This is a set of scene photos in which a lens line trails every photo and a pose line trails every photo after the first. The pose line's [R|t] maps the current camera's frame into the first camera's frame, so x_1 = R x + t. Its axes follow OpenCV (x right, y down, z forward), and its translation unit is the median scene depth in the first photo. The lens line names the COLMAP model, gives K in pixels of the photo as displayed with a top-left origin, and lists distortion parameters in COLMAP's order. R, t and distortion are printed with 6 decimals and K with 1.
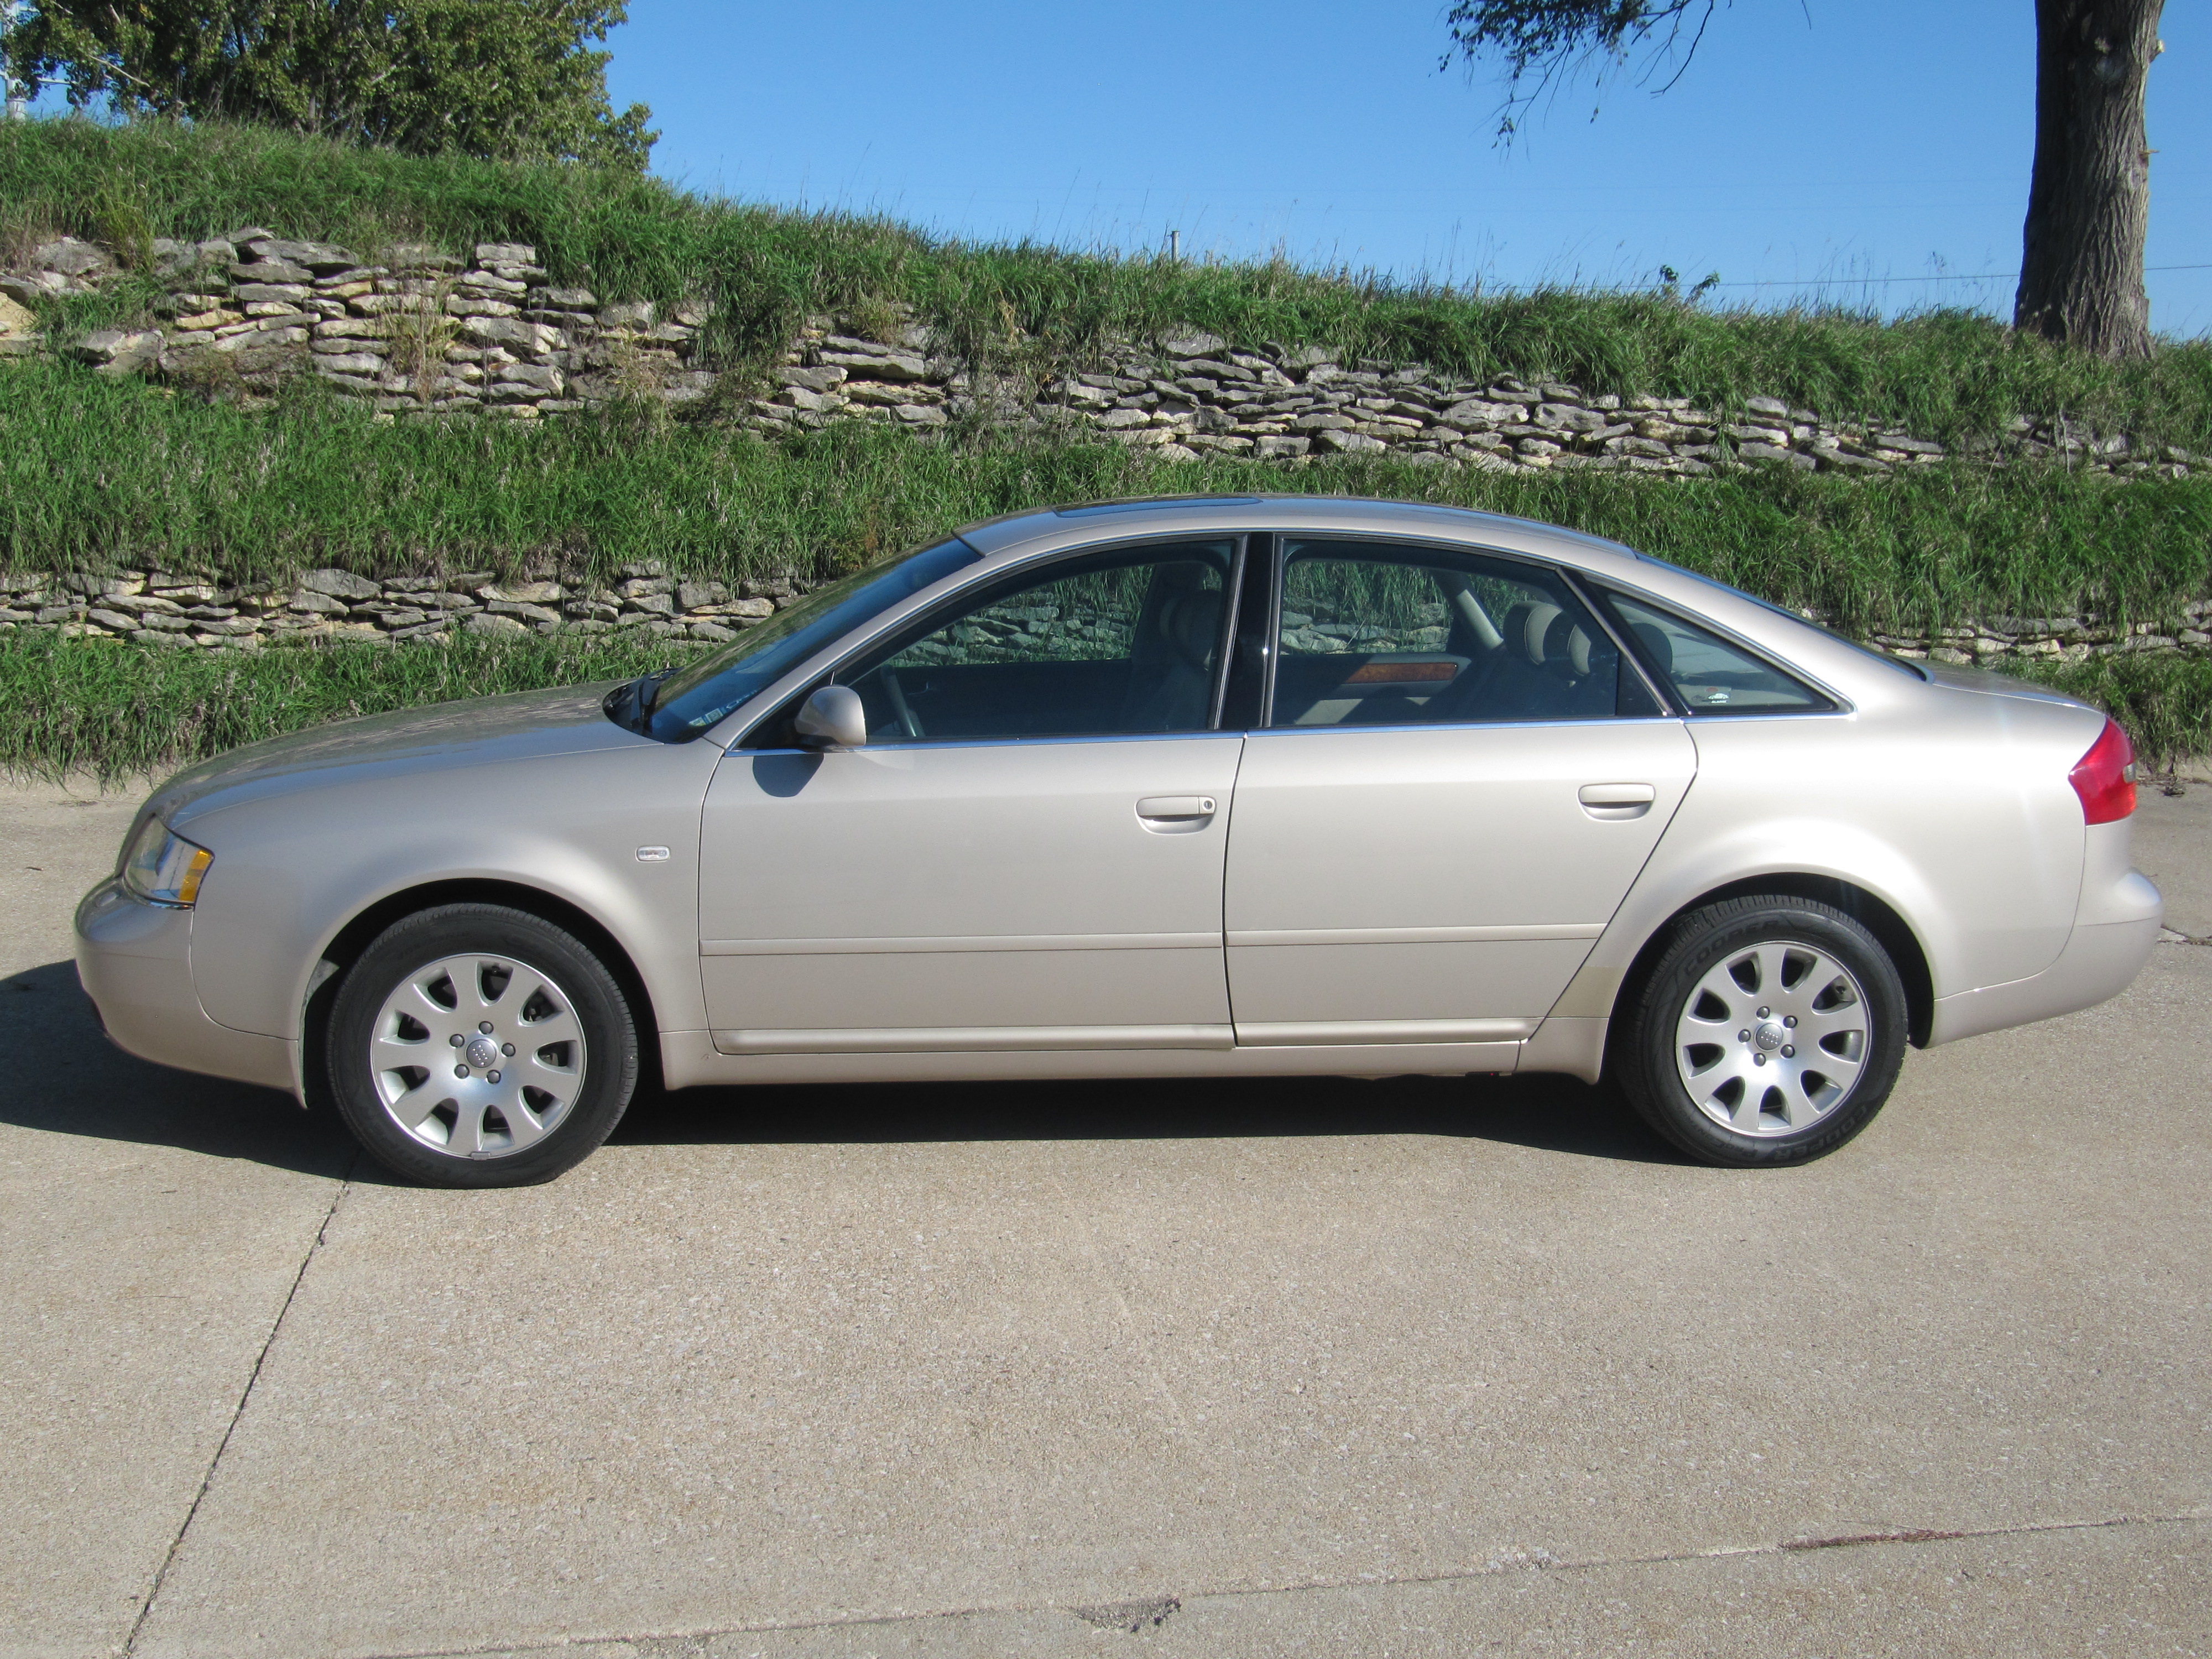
lens RADIAL K [[2269.5, 0, 1091.4], [0, 2269.5, 830.7], [0, 0, 1]] dist [-0.003019, 0.000000]
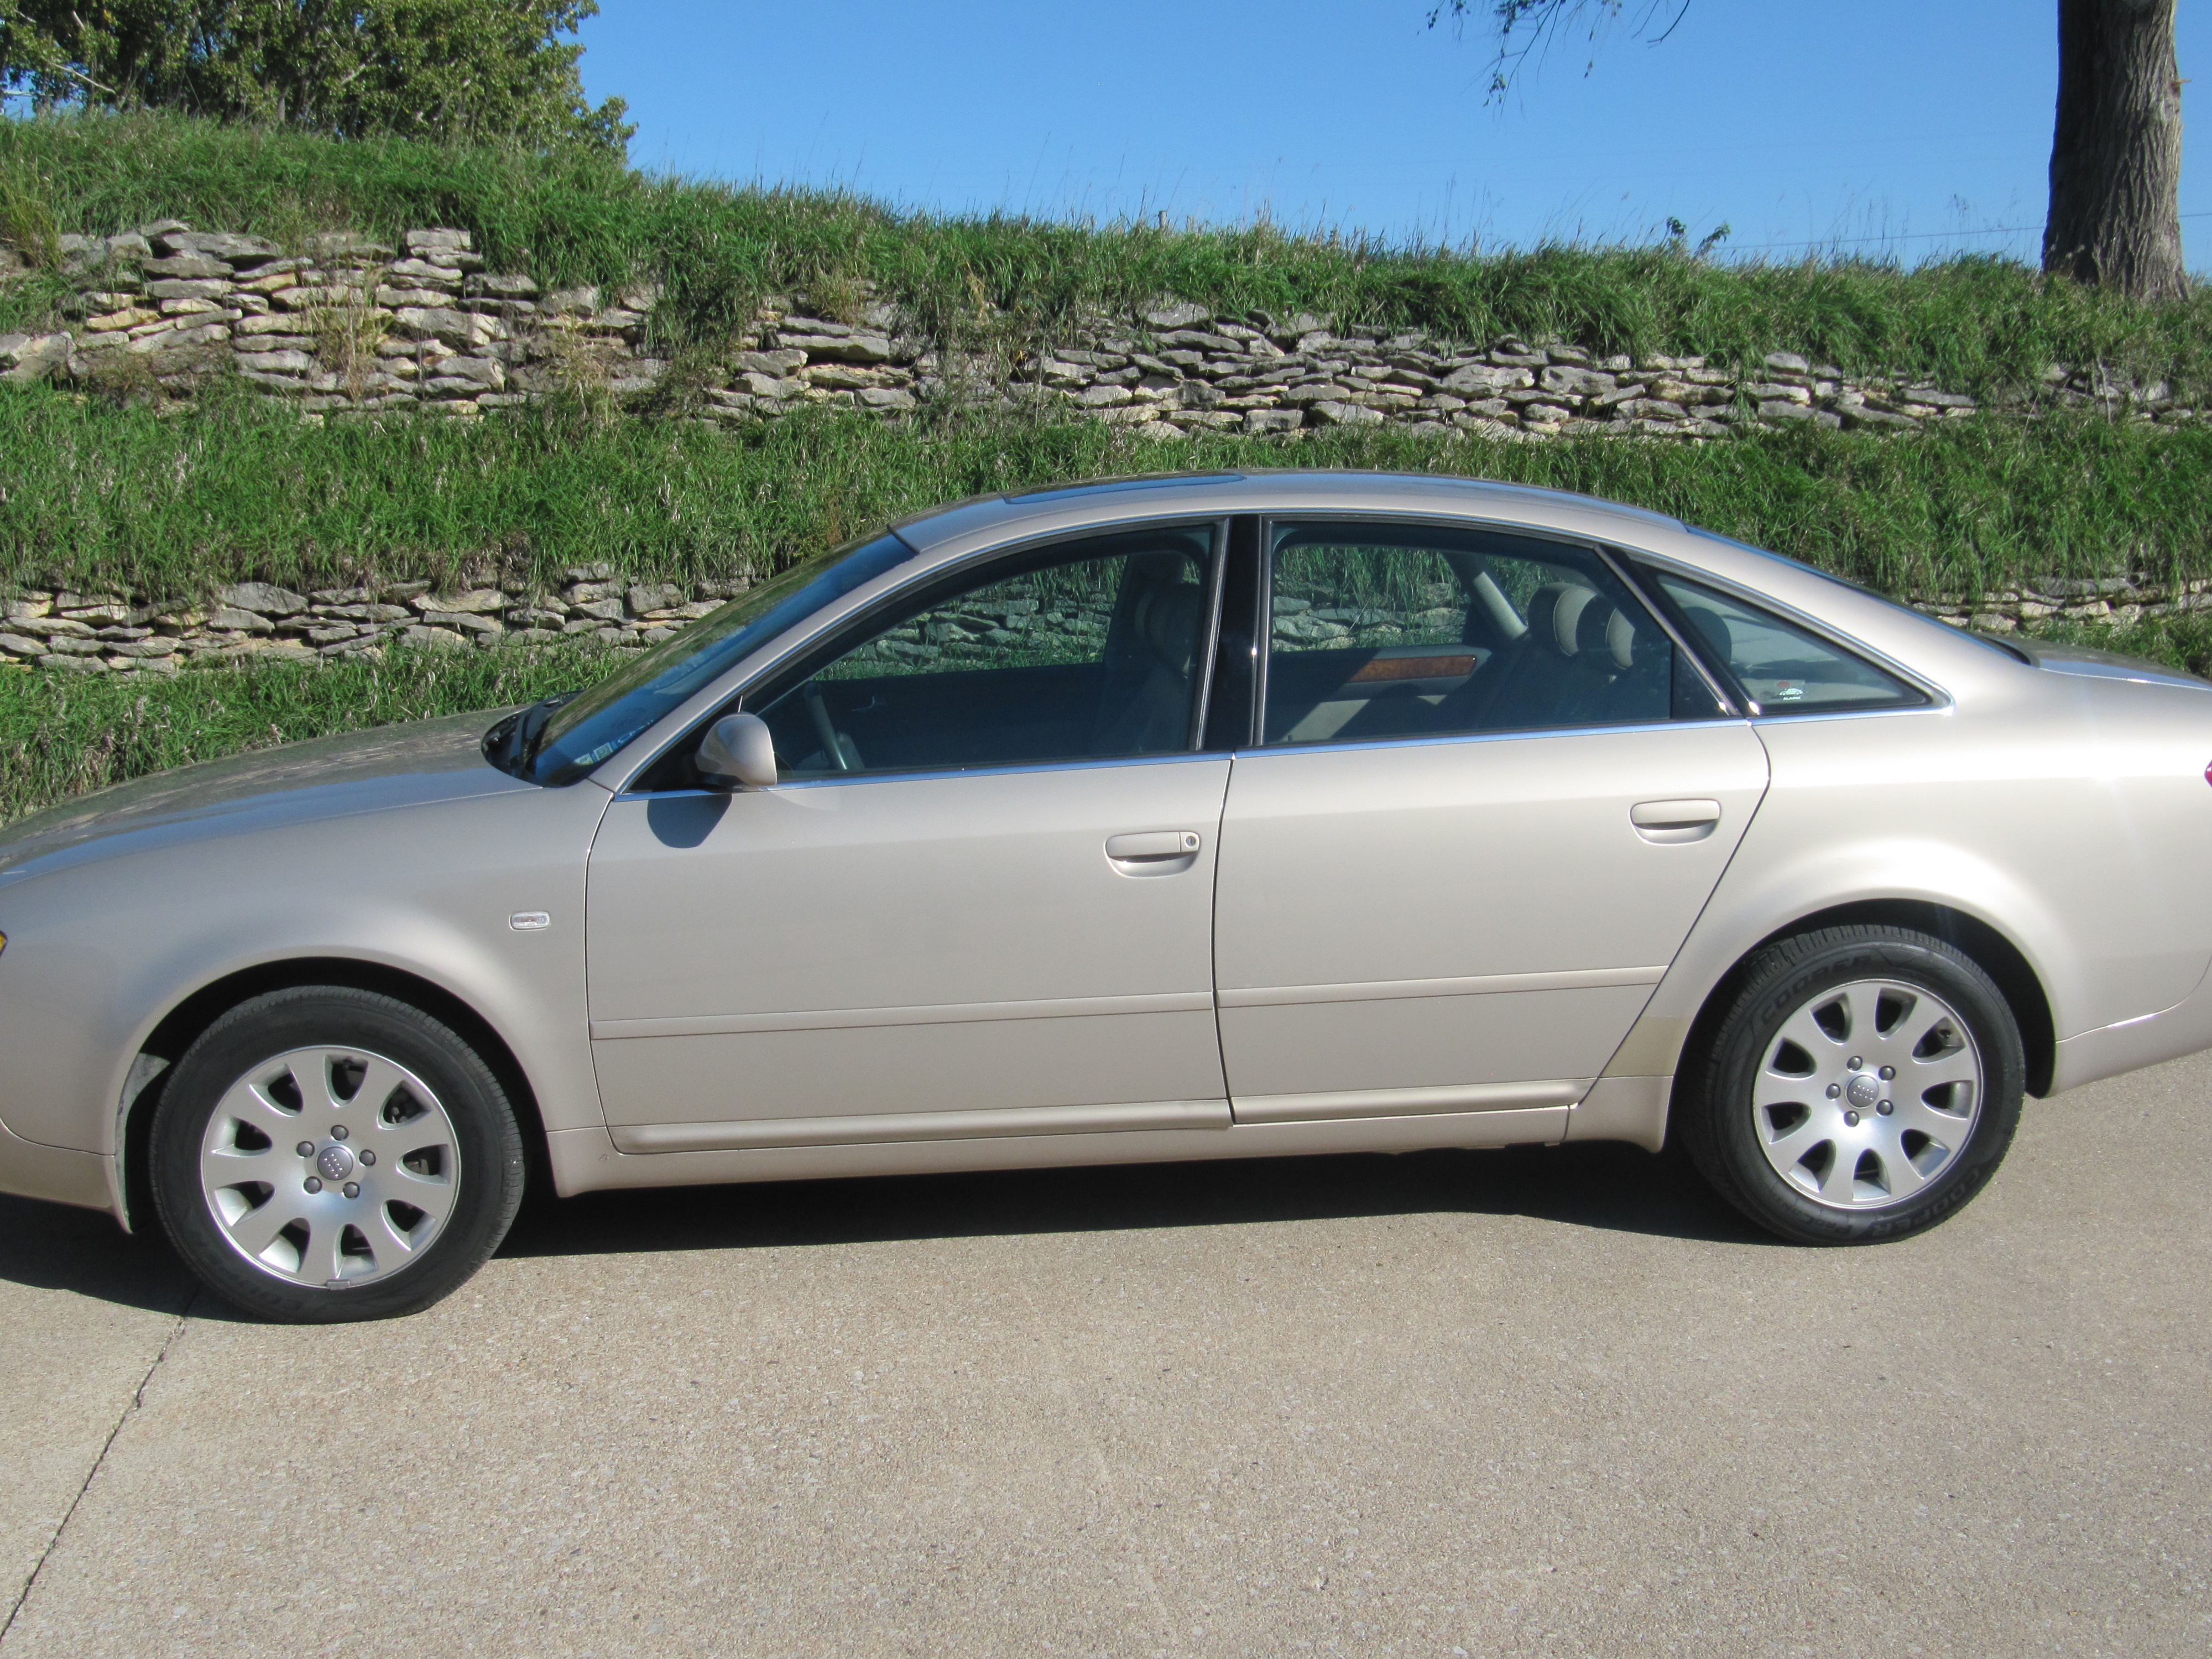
lens RADIAL K [[2269.5, 0, 1099.3], [0, 2269.5, 819.0], [0, 0, 1]] dist [-0.003019, 0.000000]
pose [[0.999536, -0.030470, 0.000481, 0.007424], [0.030469, 0.999534, 0.001917, -0.009495], [-0.000539, -0.001901, 0.999998, 0.068612]]
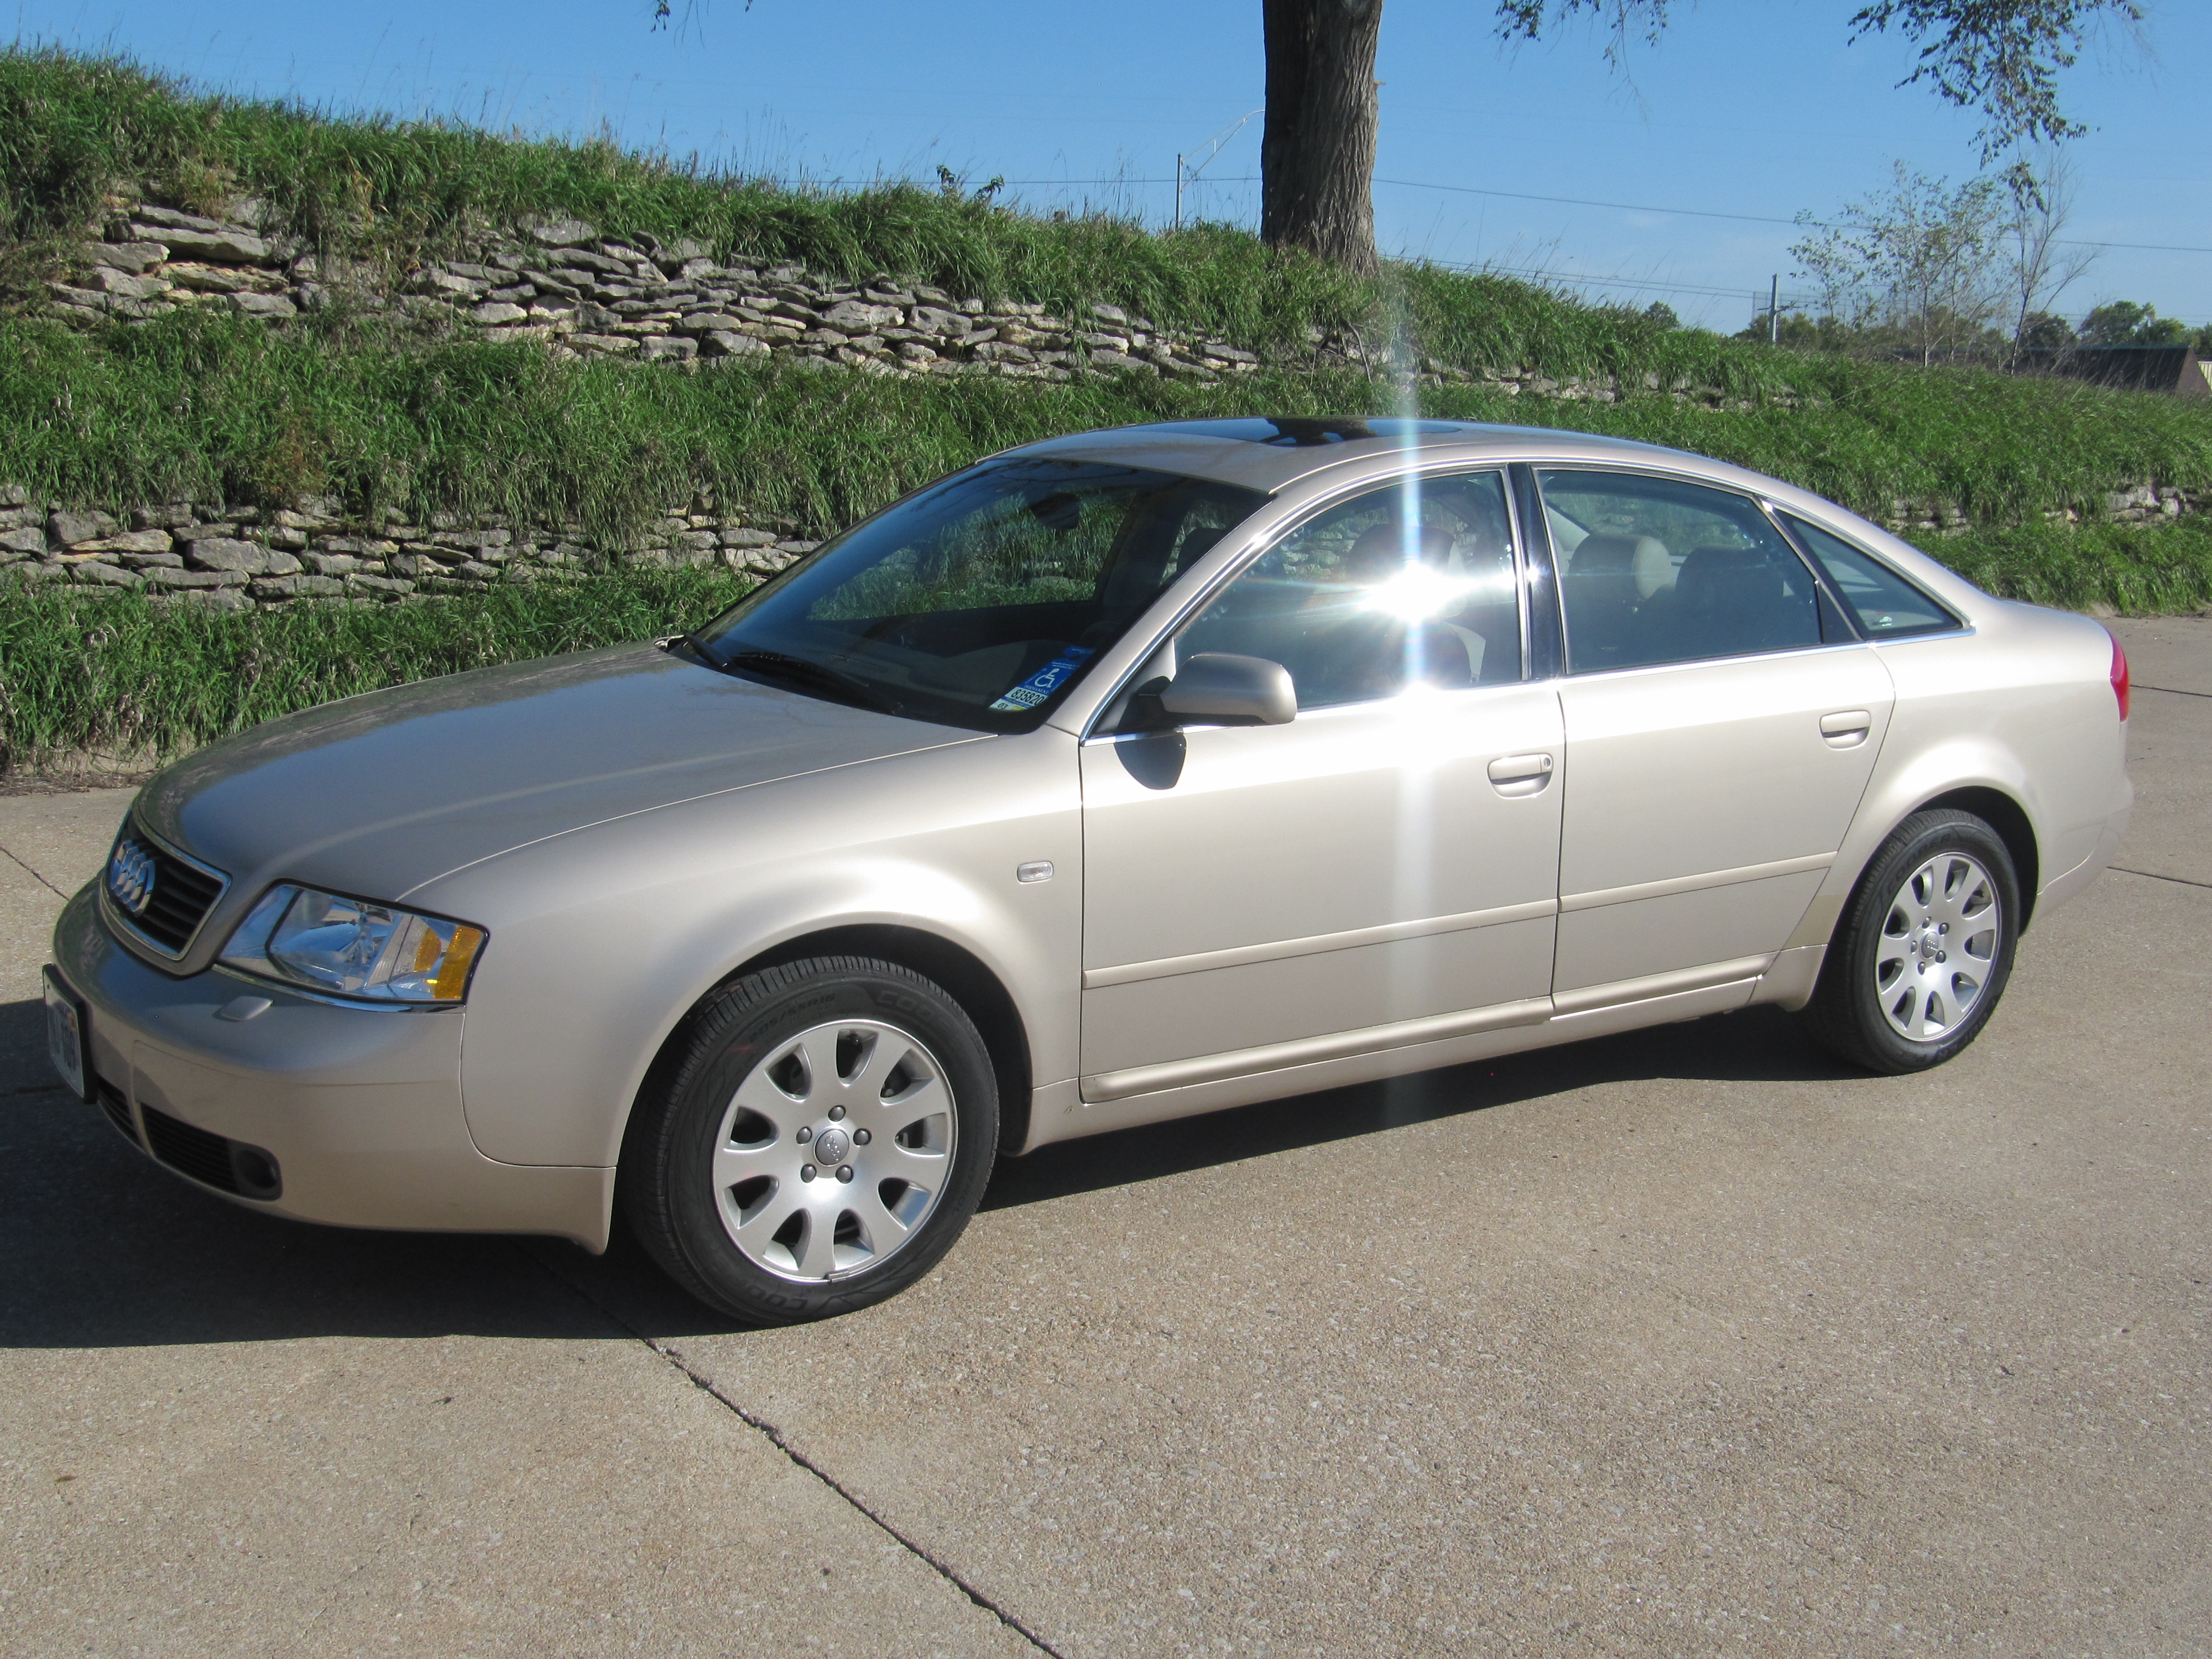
lens RADIAL K [[2269.5, 0, 1100.4], [0, 2269.5, 829.4], [0, 0, 1]] dist [-0.003019, 0.000000]
pose [[0.882353, -0.084802, 0.462884, -0.231047], [0.063969, 0.996113, 0.060553, -0.022155], [-0.466220, -0.023819, 0.884348, 0.115558]]
